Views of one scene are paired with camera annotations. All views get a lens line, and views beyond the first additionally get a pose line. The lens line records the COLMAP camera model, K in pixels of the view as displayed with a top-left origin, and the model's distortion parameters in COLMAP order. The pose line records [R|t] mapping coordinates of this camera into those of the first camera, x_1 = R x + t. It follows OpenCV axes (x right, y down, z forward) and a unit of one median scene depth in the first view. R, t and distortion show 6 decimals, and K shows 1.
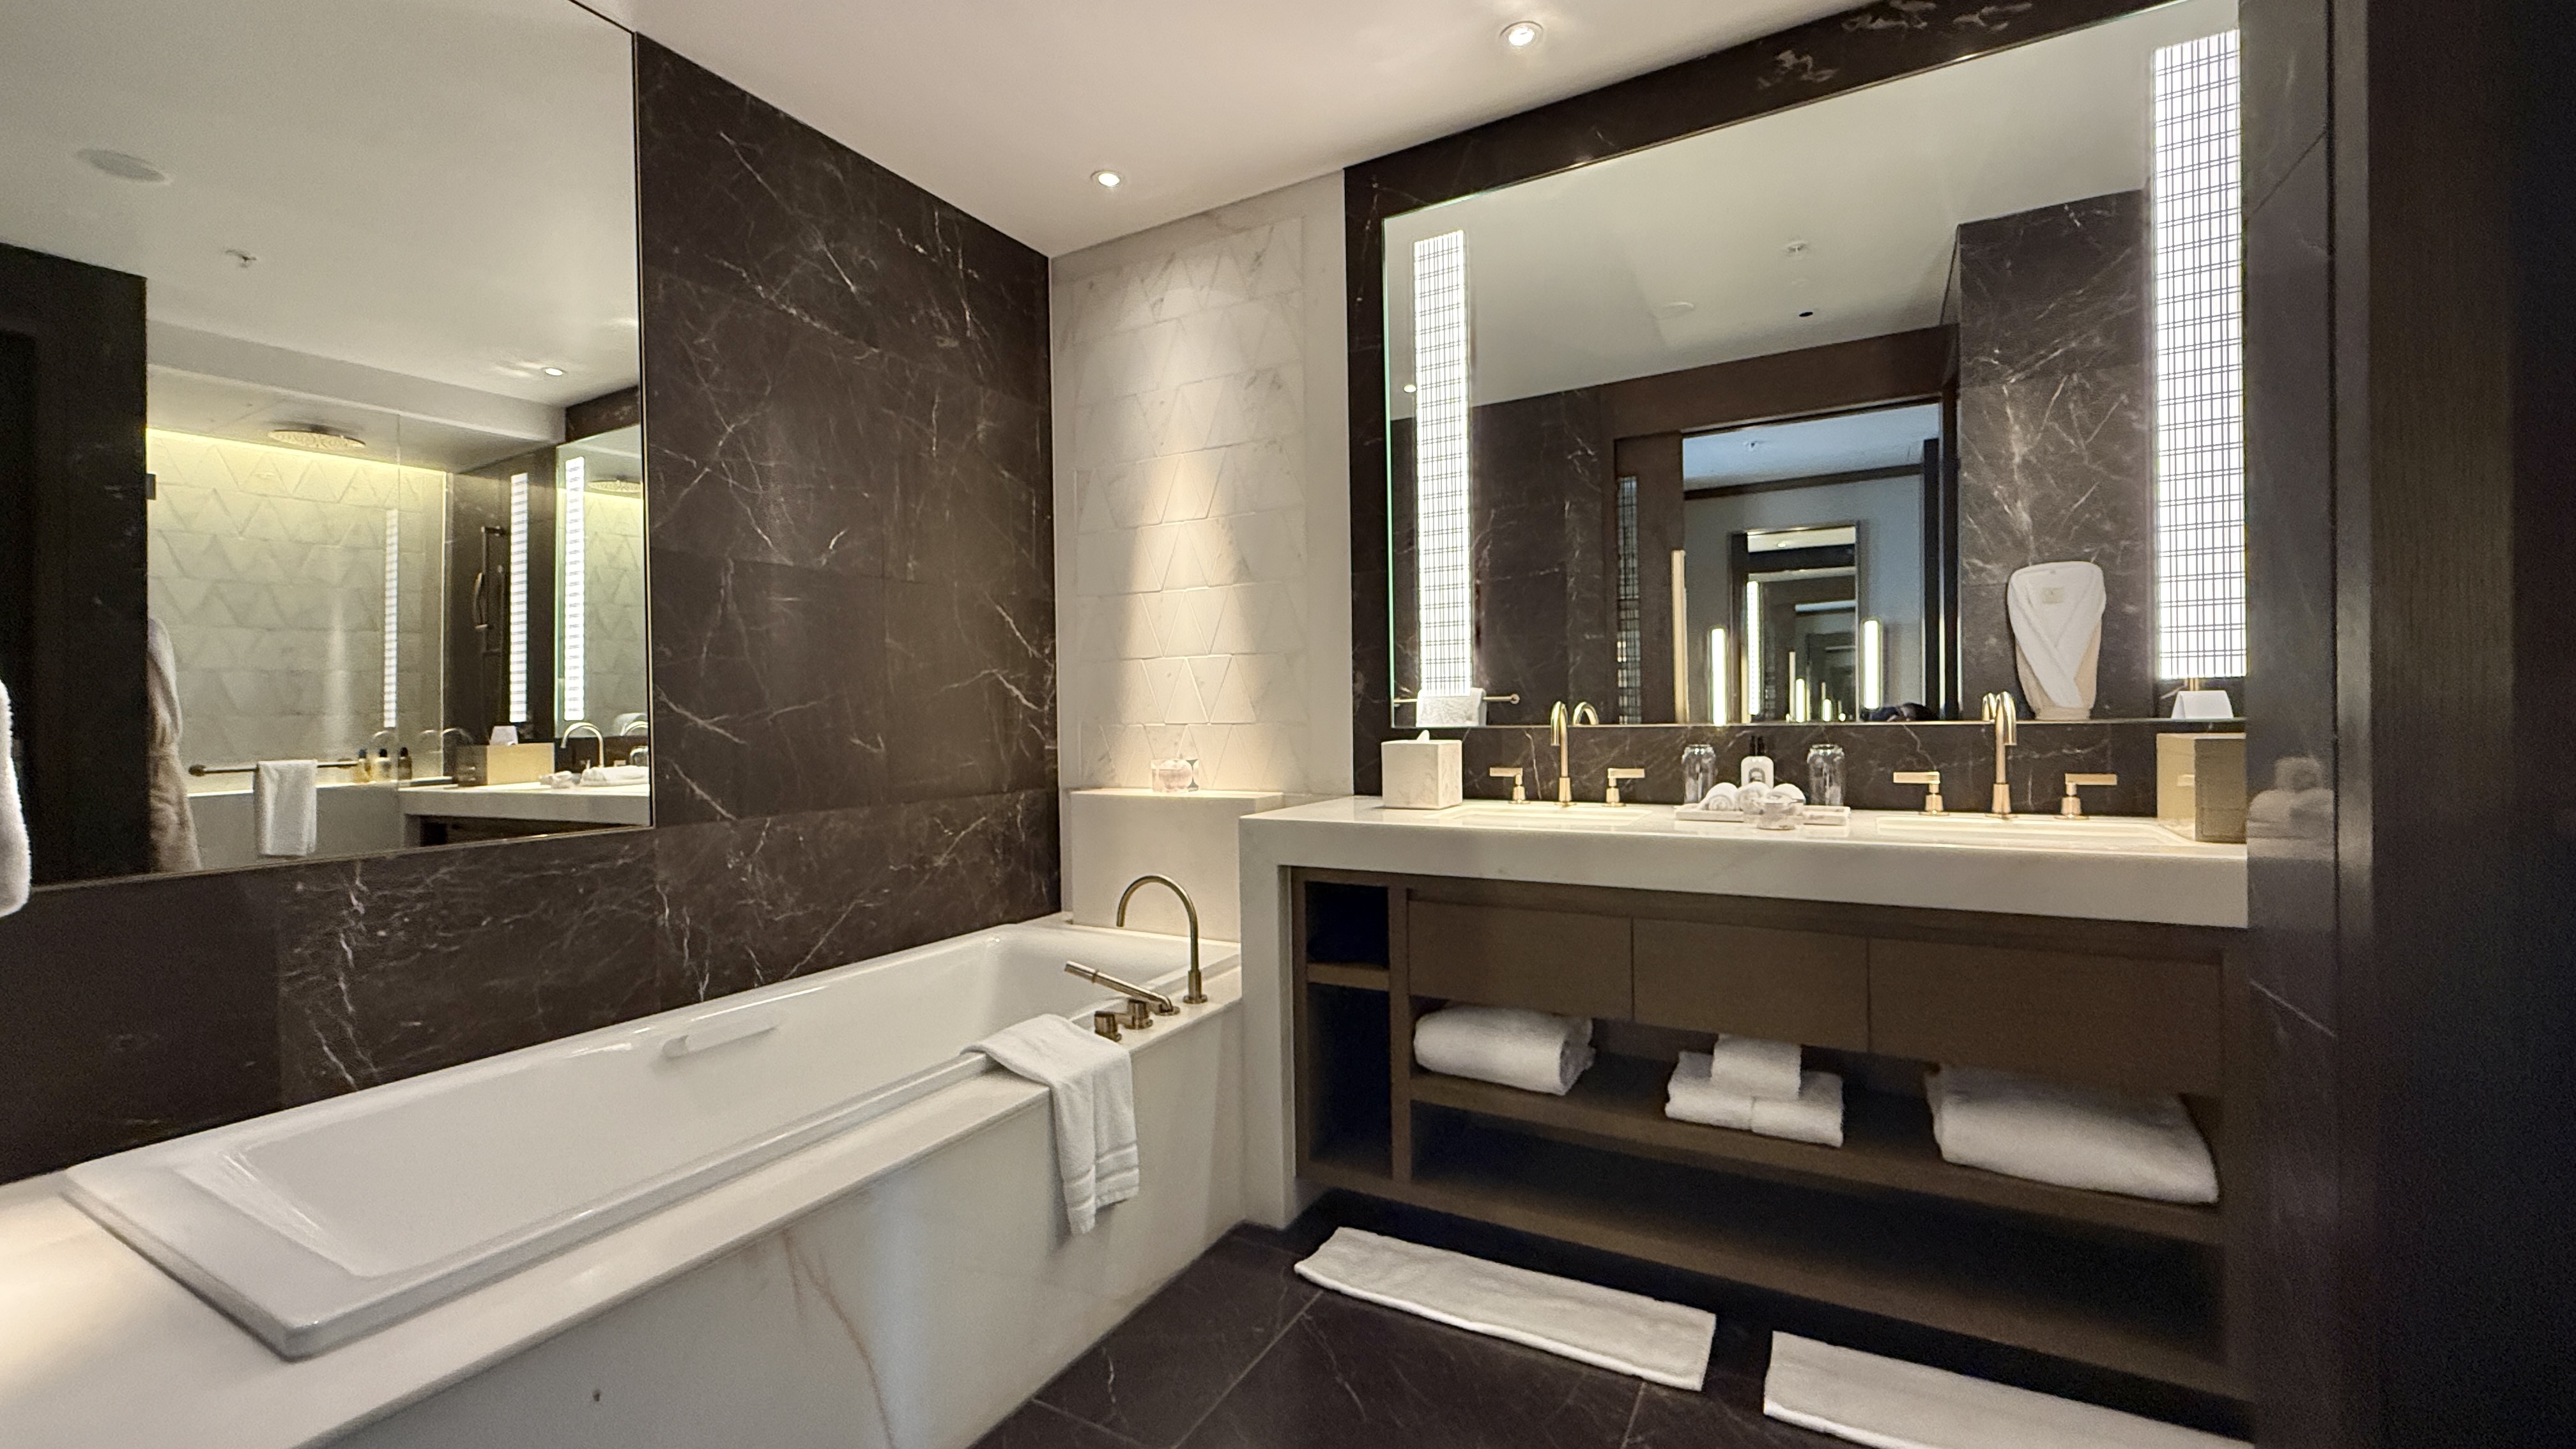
lens RADIAL K [[1017.1, 0, 1299.7], [0, 1017.1, 727.1], [0, 0, 1]] dist [0.000386, 0.000140]
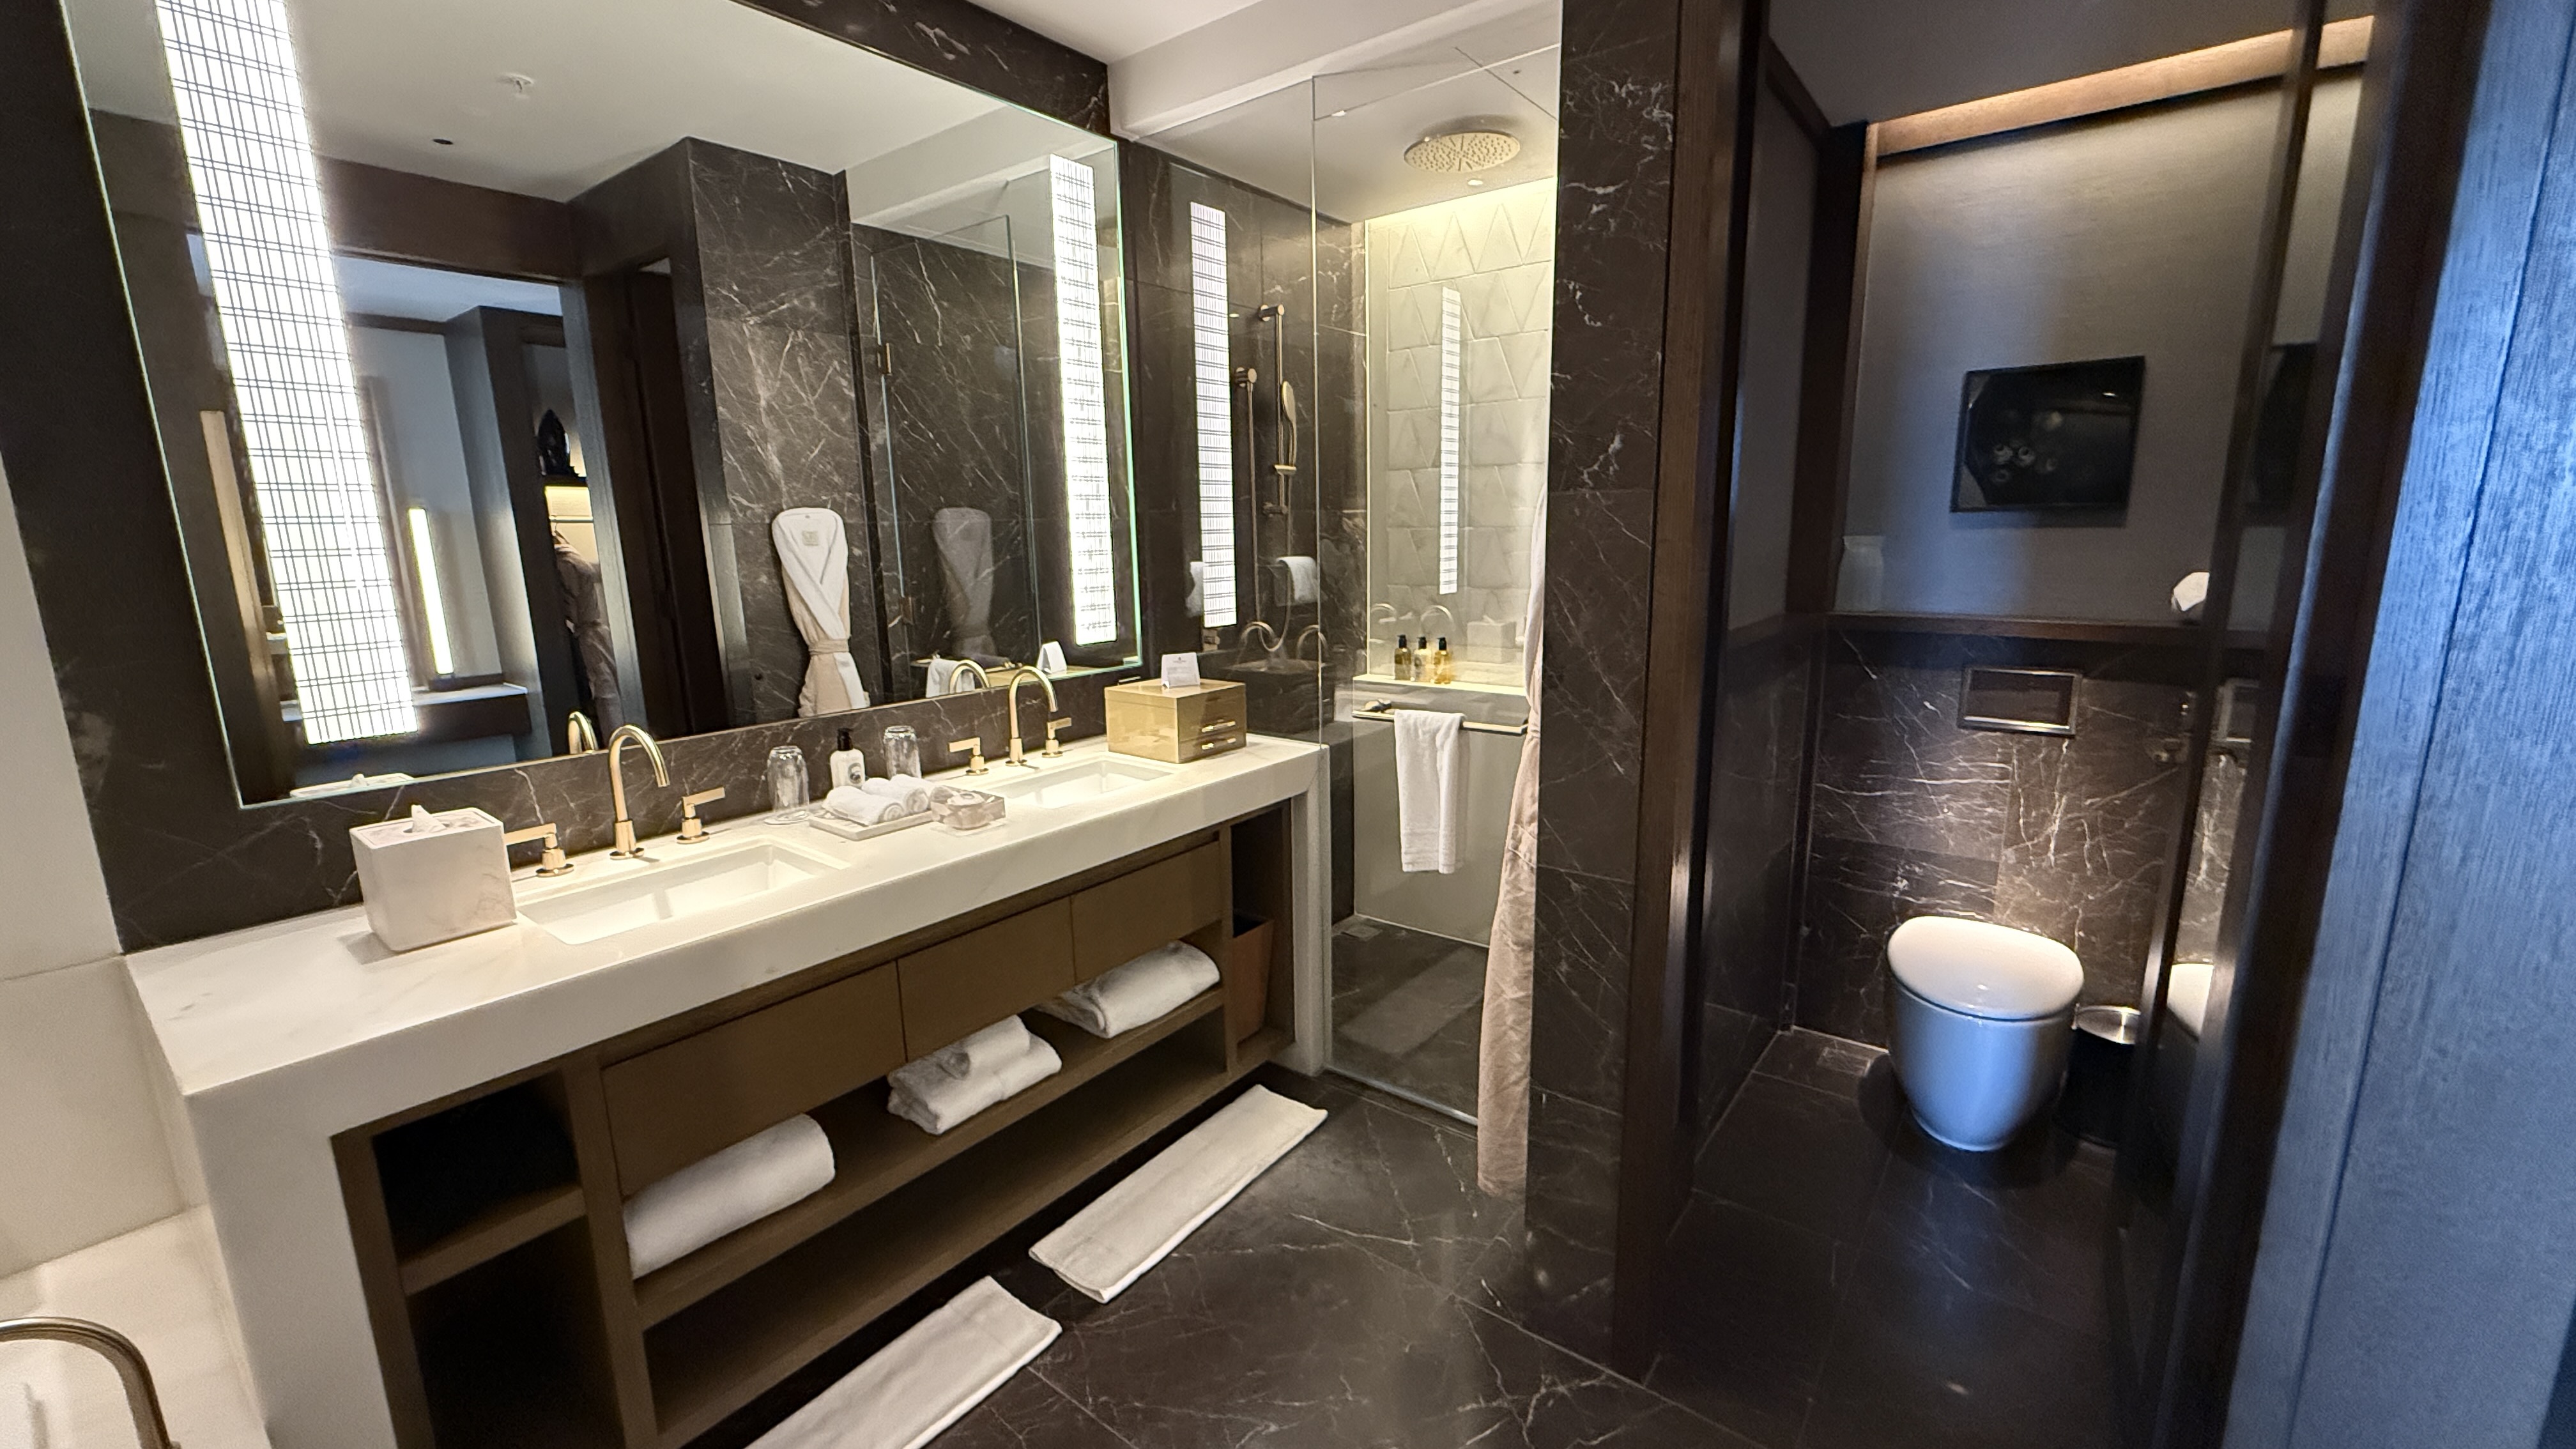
lens RADIAL K [[1017.1, 0, 1299.7], [0, 1017.1, 727.1], [0, 0, 1]] dist [0.000386, 0.000140]
pose [[0.151330, -0.173479, 0.973142, -0.429814], [0.025599, 0.984837, 0.171583, -0.151535], [-0.988152, -0.001054, 0.153476, 0.445535]]
